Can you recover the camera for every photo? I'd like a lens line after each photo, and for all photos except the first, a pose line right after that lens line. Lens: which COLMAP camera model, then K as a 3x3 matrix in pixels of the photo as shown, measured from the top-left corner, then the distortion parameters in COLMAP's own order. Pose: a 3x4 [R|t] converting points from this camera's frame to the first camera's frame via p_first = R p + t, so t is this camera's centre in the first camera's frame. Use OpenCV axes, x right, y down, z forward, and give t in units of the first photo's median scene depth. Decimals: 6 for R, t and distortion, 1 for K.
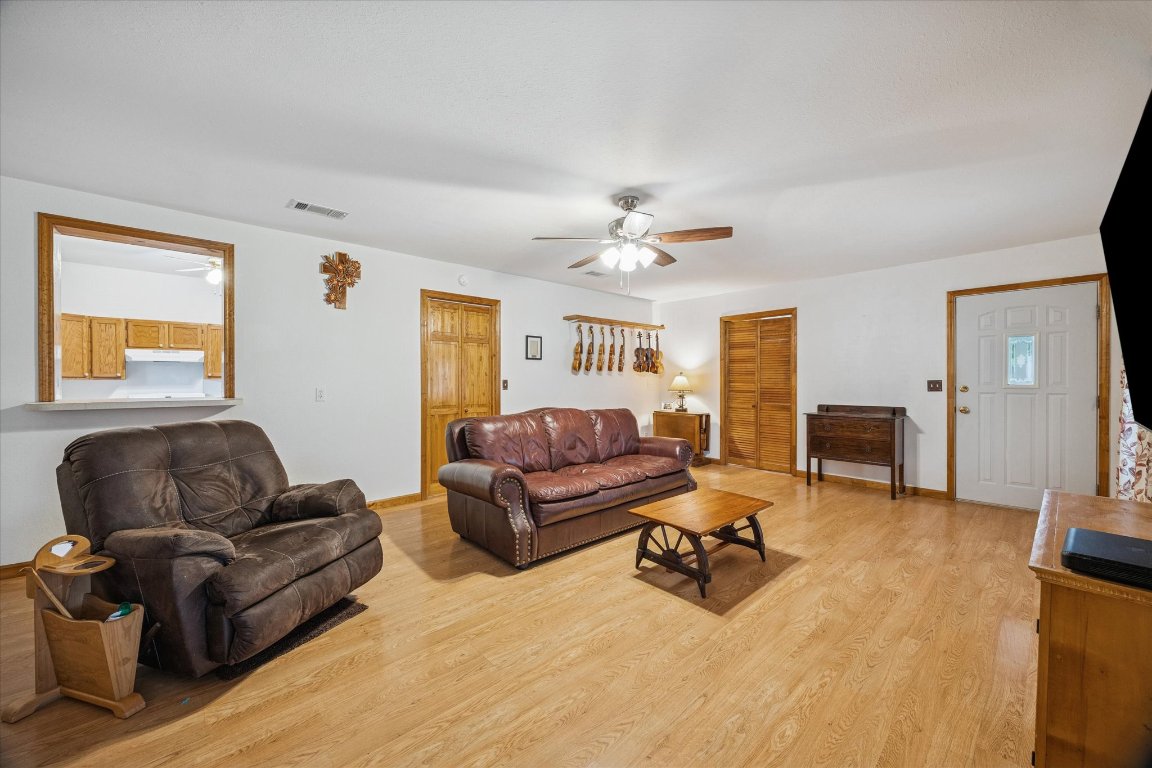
lens RADIAL K [[434.9, 0, 576.0], [0, 434.9, 384.0], [0, 0, 1]] dist [0.000395, 0.000156]
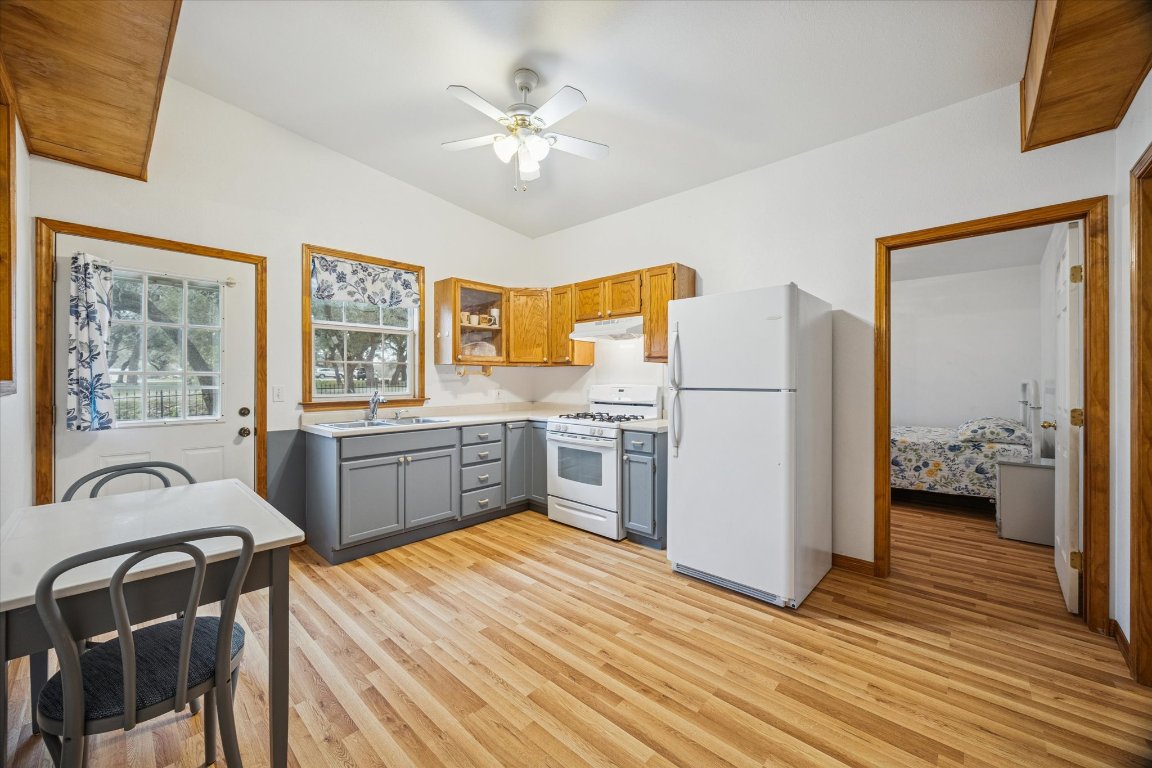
lens RADIAL K [[442.8, 0, 575.3], [0, 442.8, 376.8], [0, 0, 1]] dist [0.000766, 0.000020]
pose [[0.080613, 0.000677, -0.996745, -0.281435], [-0.004260, 0.999991, 0.000335, 0.010250], [0.996736, 0.004219, 0.080616, 0.942700]]
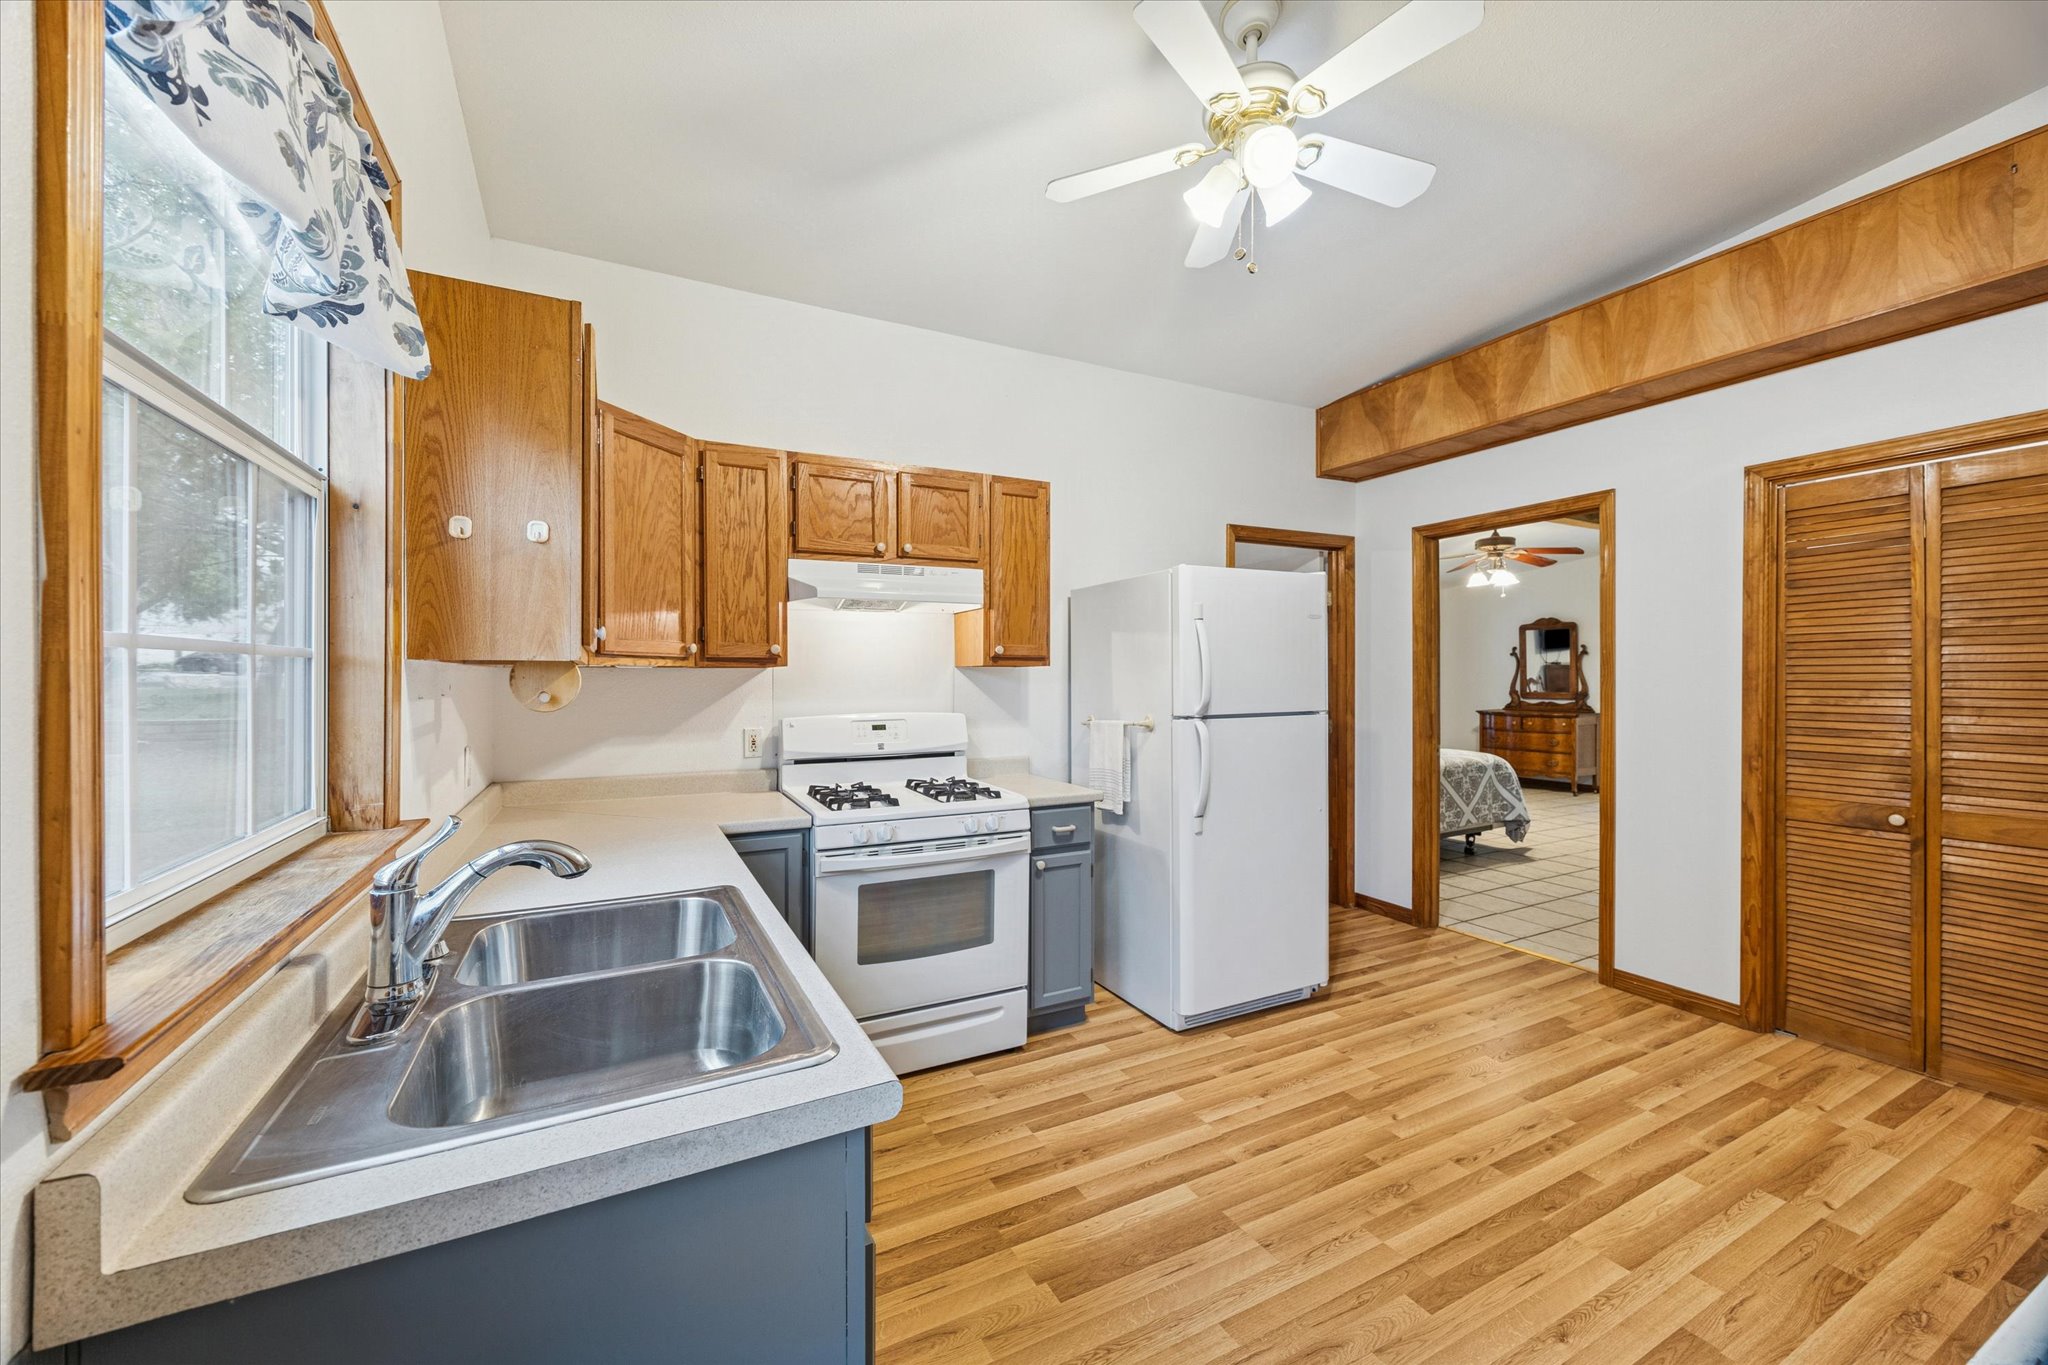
lens RADIAL K [[773.2, 0, 1024.0], [0, 773.2, 682.5], [0, 0, 1]] dist [0.000395, 0.000156]
pose [[0.963448, 0.002776, -0.267881, -0.759367], [-0.001718, 0.999990, 0.004184, -0.002351], [0.267890, -0.003571, 0.963443, 0.560625]]
